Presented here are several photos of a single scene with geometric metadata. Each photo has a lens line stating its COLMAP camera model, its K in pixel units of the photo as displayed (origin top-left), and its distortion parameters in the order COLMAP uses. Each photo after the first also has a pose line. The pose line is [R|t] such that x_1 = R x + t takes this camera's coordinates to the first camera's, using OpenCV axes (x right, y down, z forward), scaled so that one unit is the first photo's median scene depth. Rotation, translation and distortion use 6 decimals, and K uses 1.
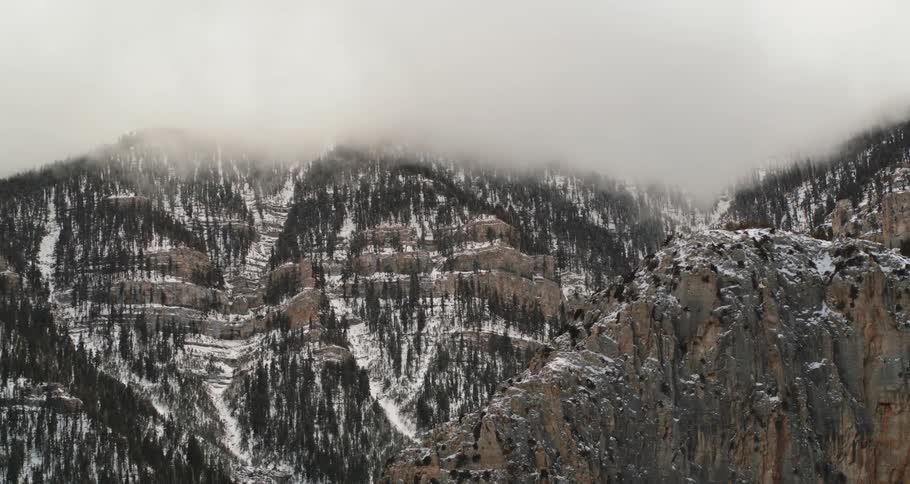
lens RADIAL K [[1862.8, 0, 455.0], [0, 1862.8, 242.0], [0, 0, 1]] dist [-0.021160, -0.301994]
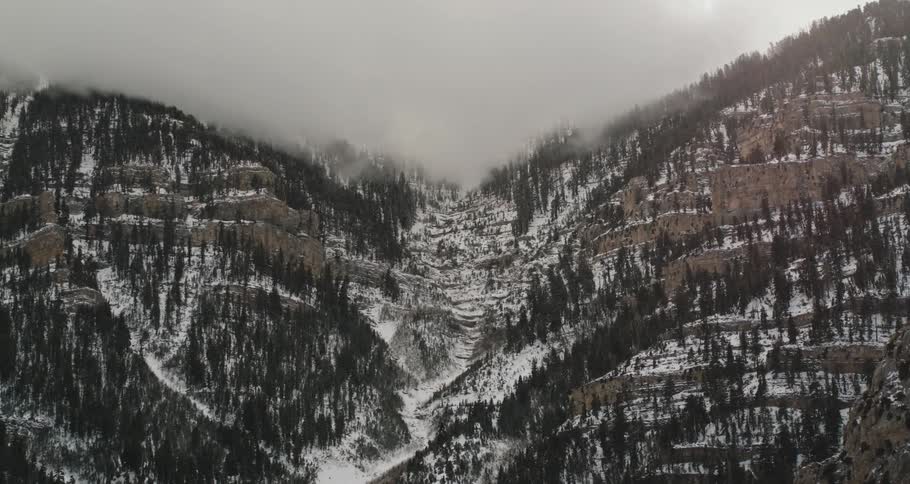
lens RADIAL K [[1862.8, 0, 455.0], [0, 1862.8, 242.0], [0, 0, 1]] dist [-0.021160, -0.301994]
pose [[0.974878, 0.080889, 0.207535, -0.074153], [-0.080345, 0.996706, -0.011065, 0.027786], [-0.207746, -0.005887, 0.978165, 0.097463]]
